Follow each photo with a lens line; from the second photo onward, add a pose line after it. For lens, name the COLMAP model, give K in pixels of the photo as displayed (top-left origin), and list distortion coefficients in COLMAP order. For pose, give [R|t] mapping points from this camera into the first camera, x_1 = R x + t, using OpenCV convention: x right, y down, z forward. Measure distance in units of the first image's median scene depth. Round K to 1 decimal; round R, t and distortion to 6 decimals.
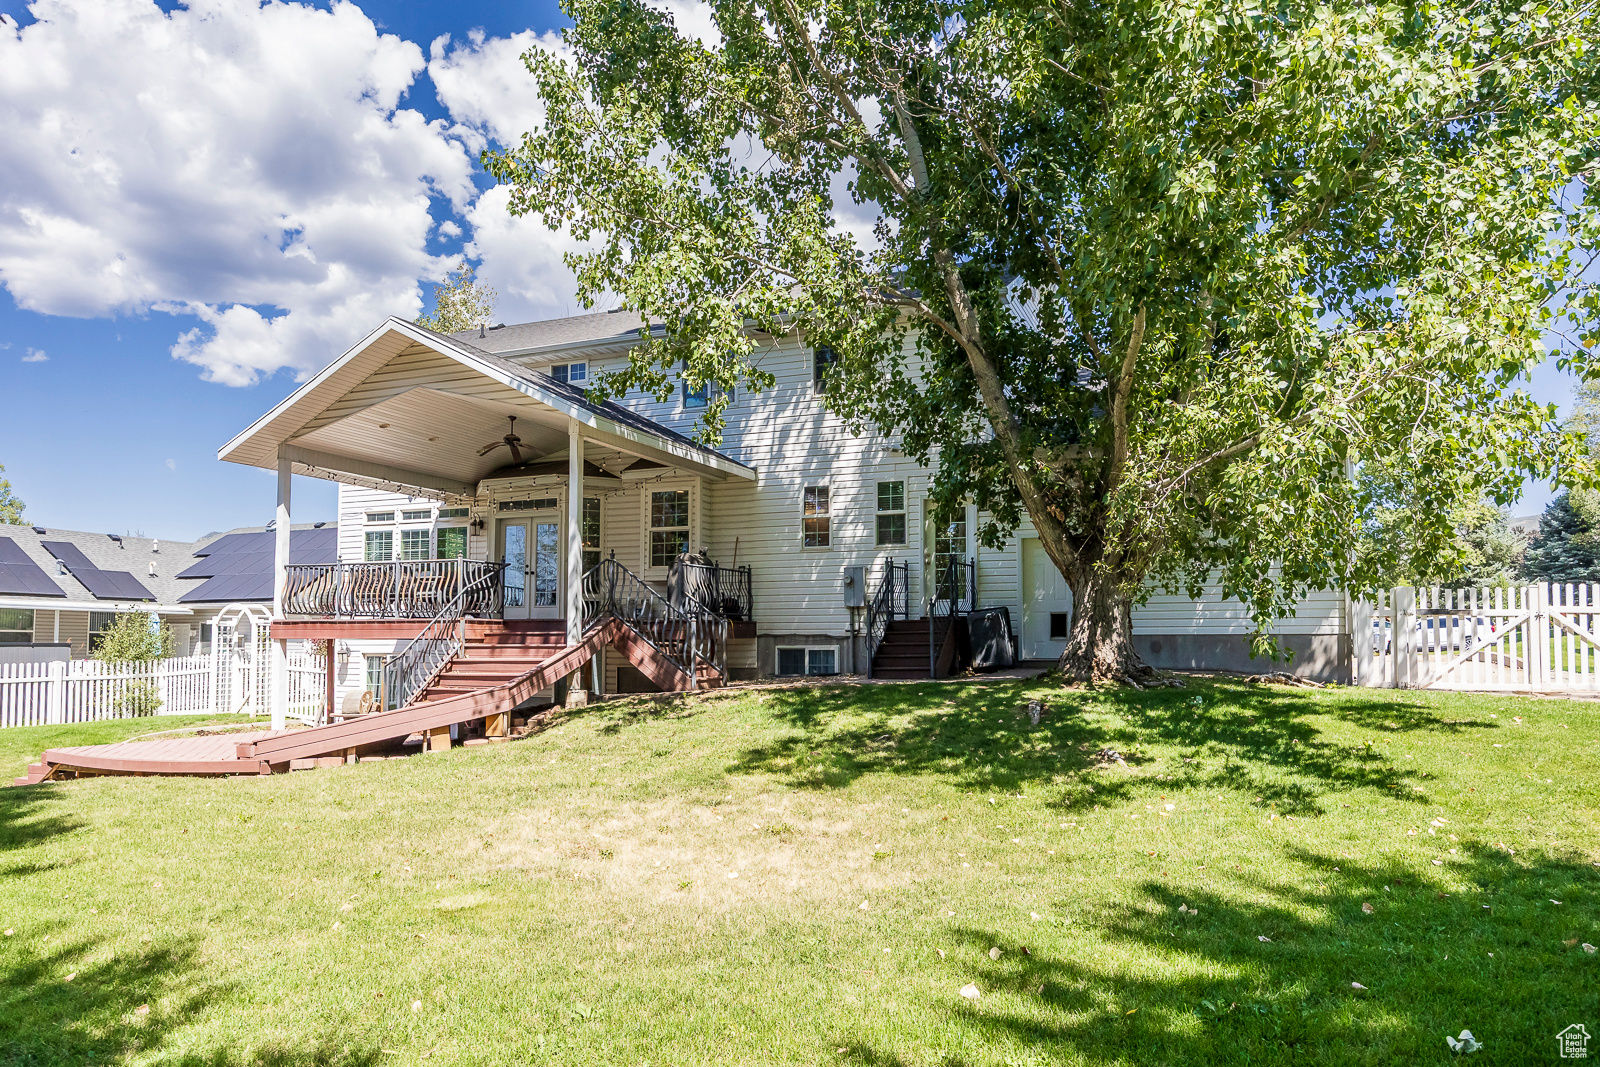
lens RADIAL K [[1031.0, 0, 800.0], [0, 1031.0, 533.5], [0, 0, 1]] dist [0.003177, 0.000099]
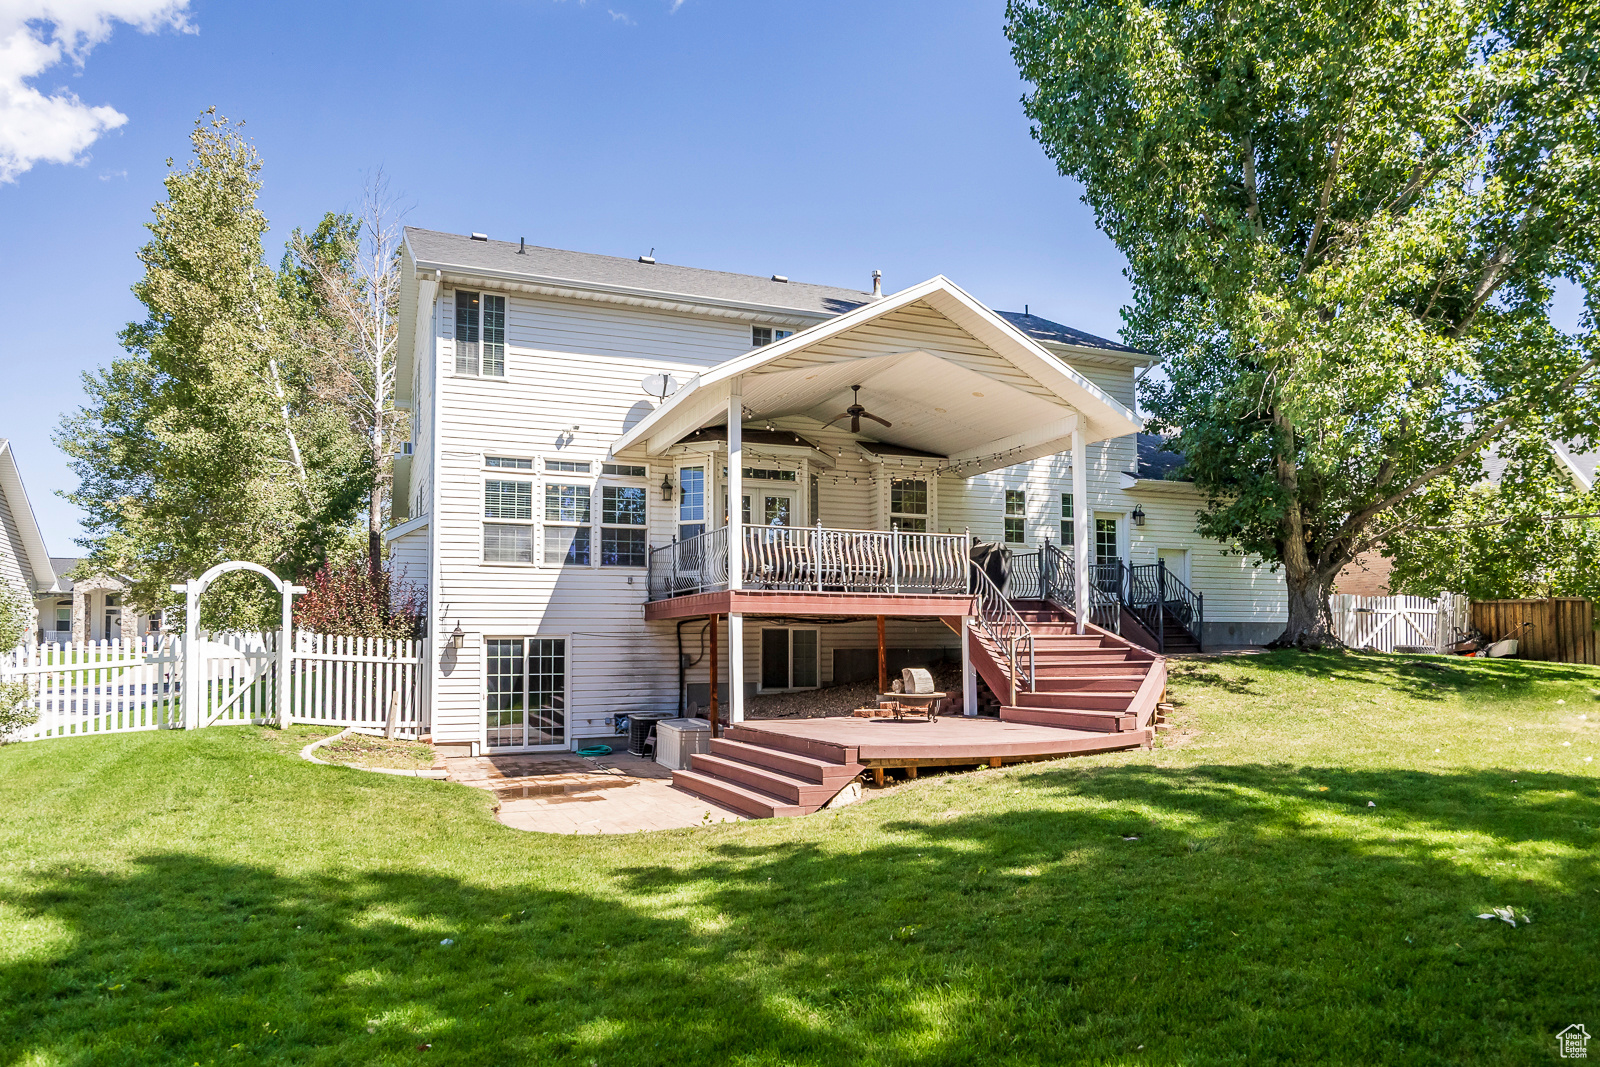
lens RADIAL K [[1031.0, 0, 800.0], [0, 1031.0, 533.5], [0, 0, 1]] dist [0.003177, 0.000099]
pose [[0.717006, 0.073132, 0.693220, -0.951912], [-0.074311, 0.996833, -0.028300, 0.052714], [-0.693094, -0.031223, 0.720170, 0.336041]]
